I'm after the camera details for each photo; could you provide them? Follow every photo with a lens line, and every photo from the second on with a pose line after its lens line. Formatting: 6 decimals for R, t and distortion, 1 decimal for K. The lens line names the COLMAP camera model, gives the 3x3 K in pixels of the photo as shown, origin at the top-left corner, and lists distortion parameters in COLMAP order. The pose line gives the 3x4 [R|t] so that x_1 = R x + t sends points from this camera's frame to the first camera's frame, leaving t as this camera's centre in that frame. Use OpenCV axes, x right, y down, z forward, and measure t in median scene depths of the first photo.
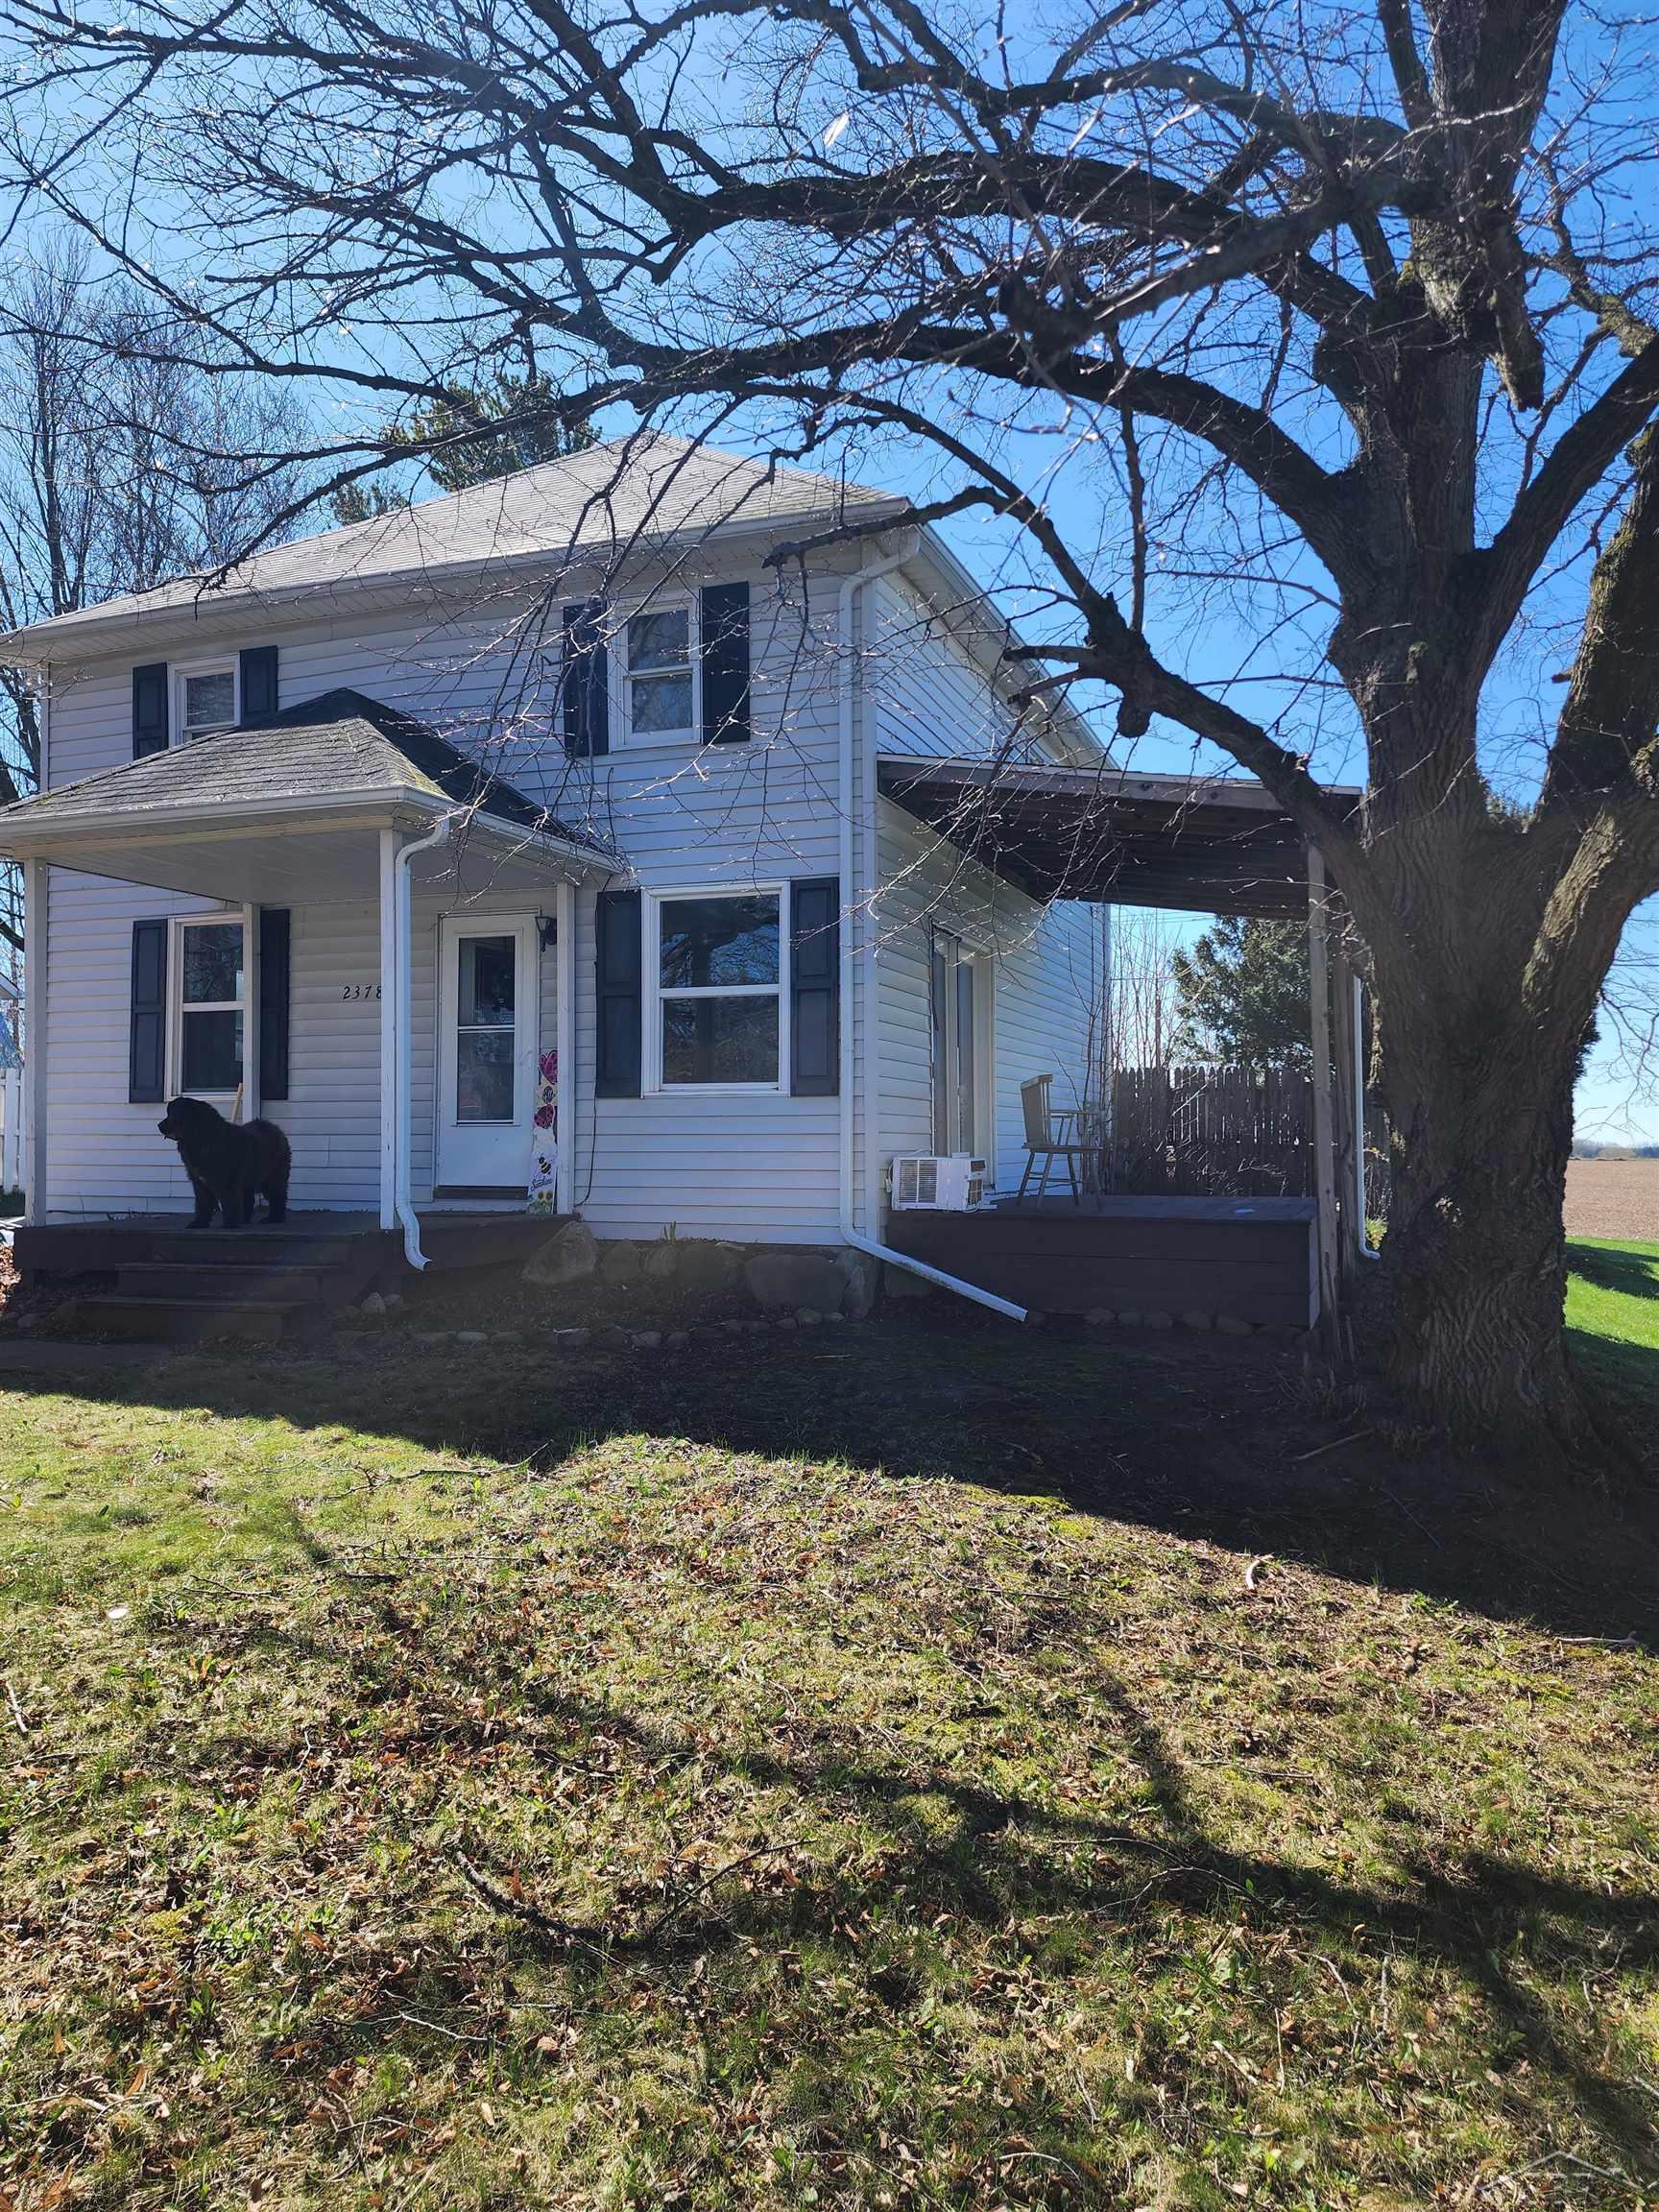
lens RADIAL K [[1497.1, 0, 829.8], [0, 1497.1, 1114.7], [0, 0, 1]] dist [0.002253, 0.000091]
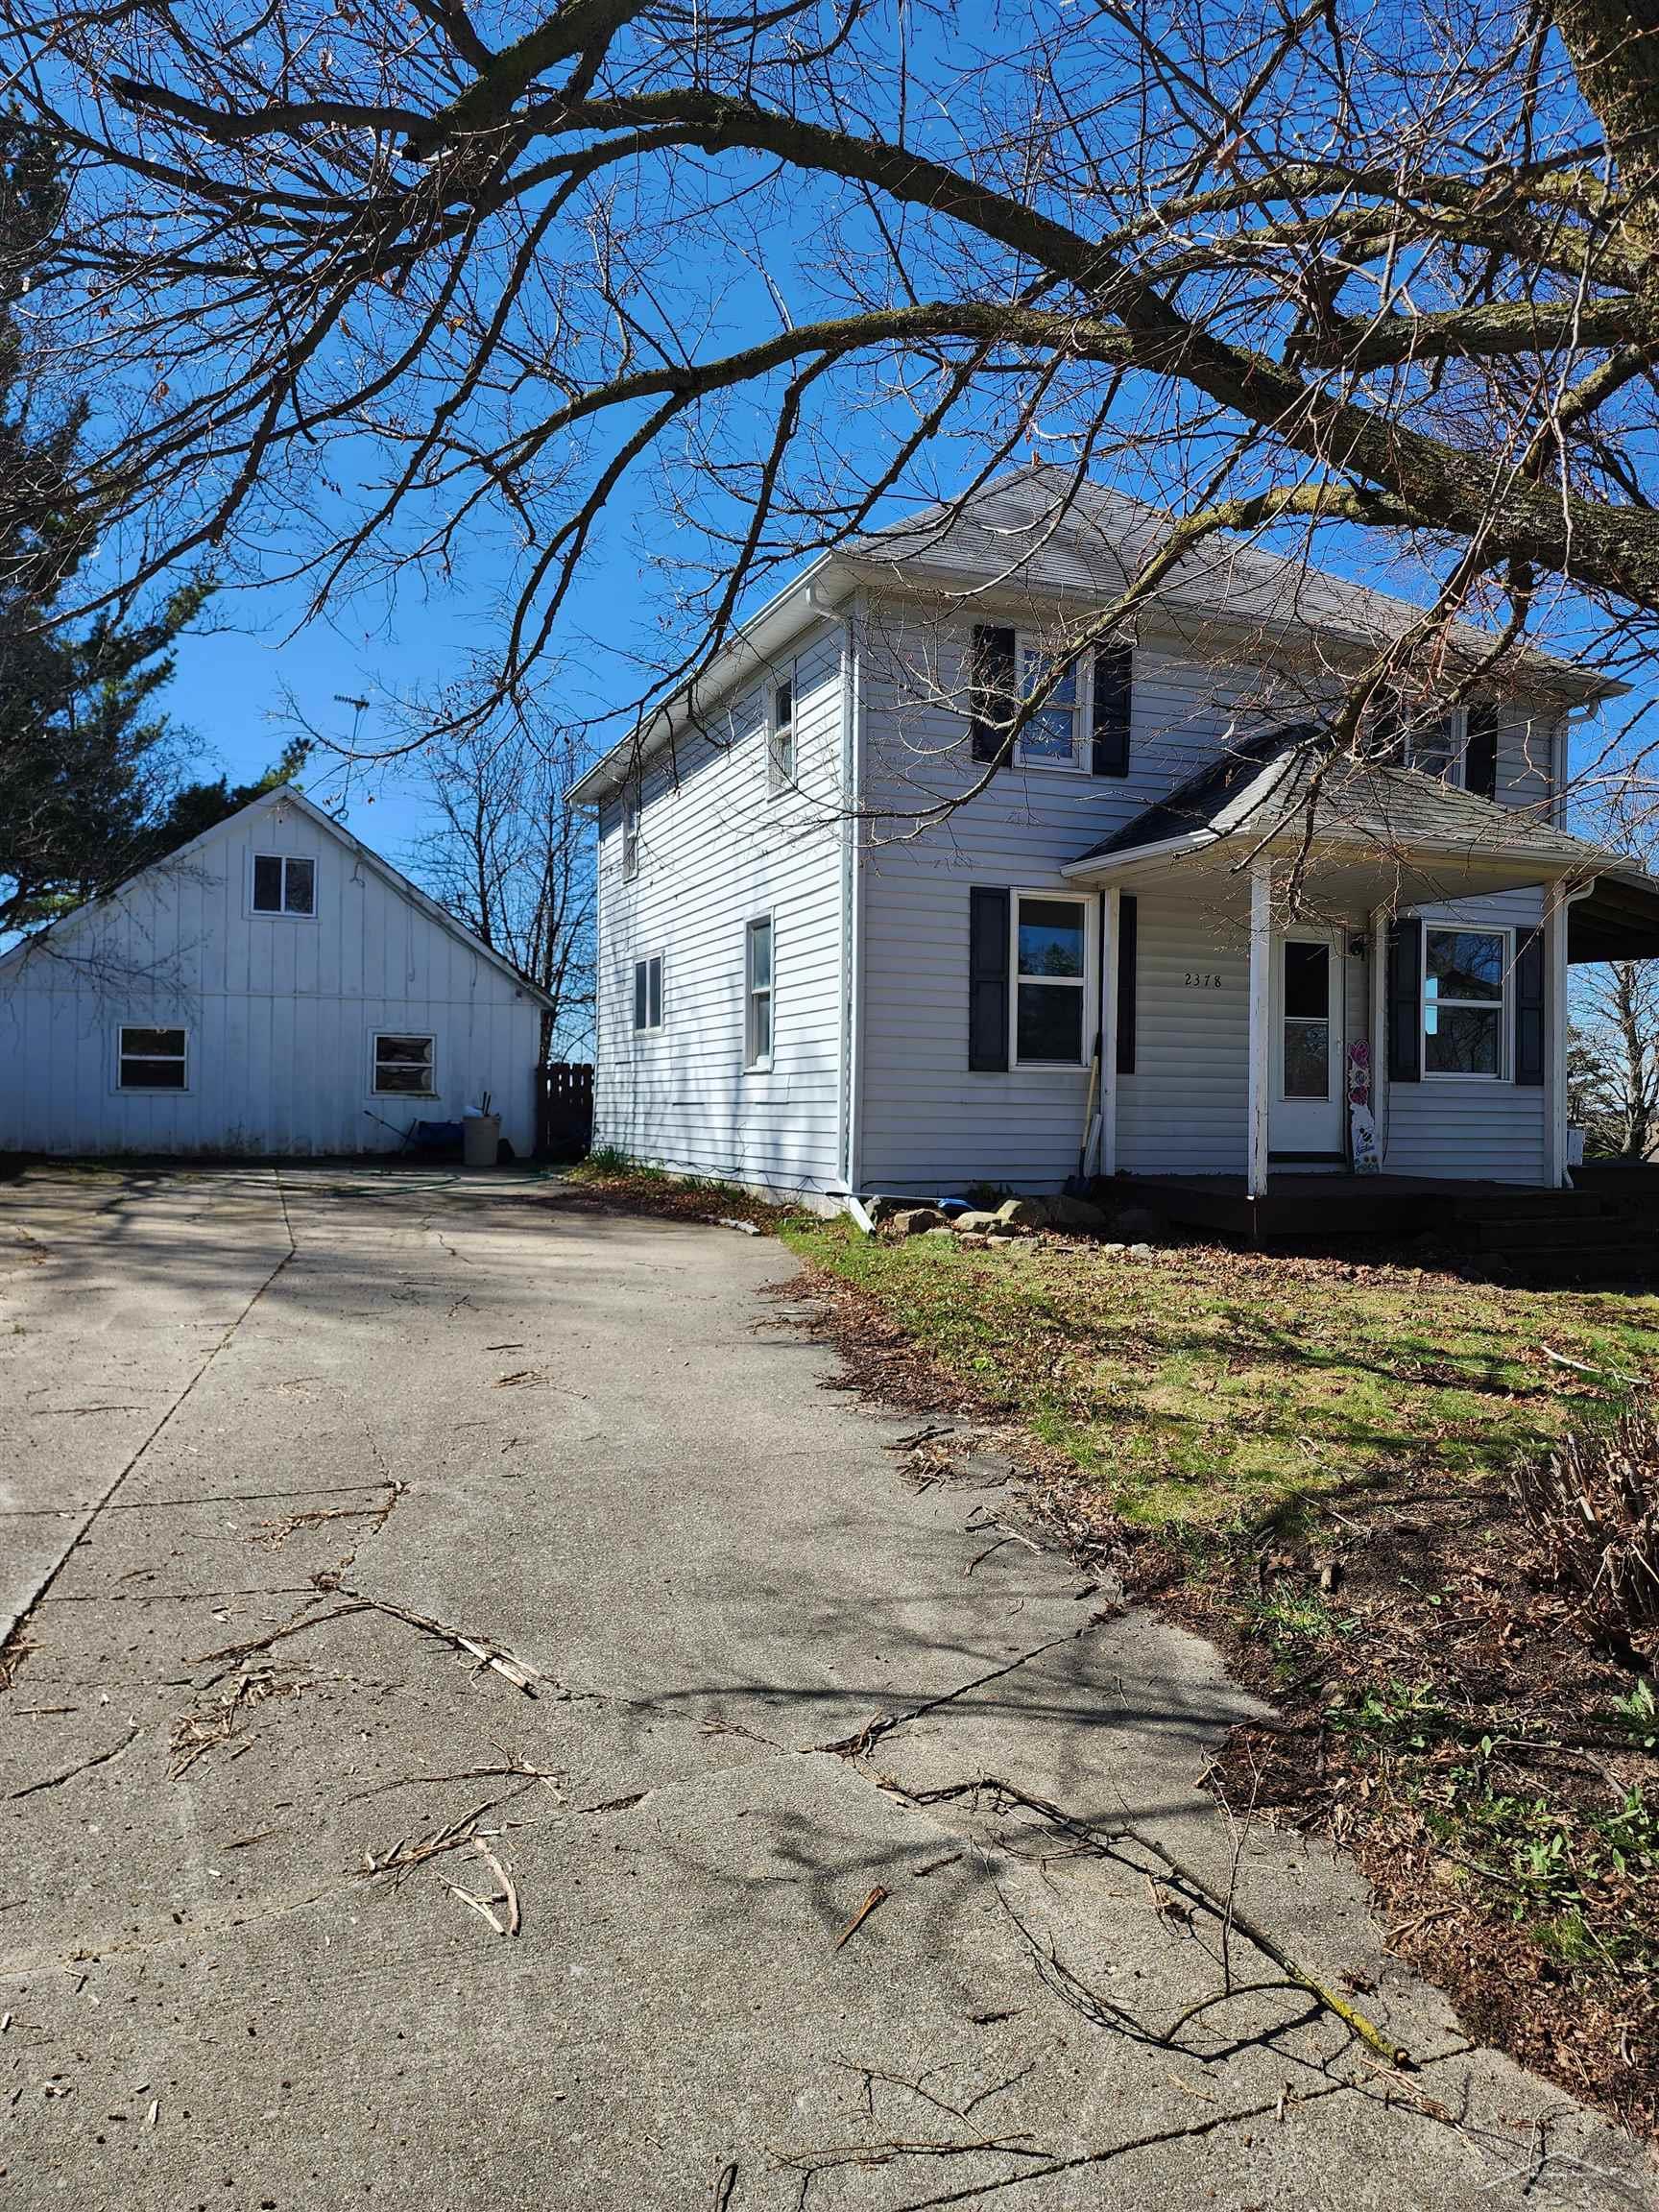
lens RADIAL K [[1497.1, 0, 828.1], [0, 1497.1, 1103.9], [0, 0, 1]] dist [0.002253, 0.000091]
pose [[0.751337, 0.010558, 0.659834, -1.213645], [-0.022718, 0.999693, 0.009872, 0.005612], [-0.659527, -0.022408, 0.751347, 0.330860]]
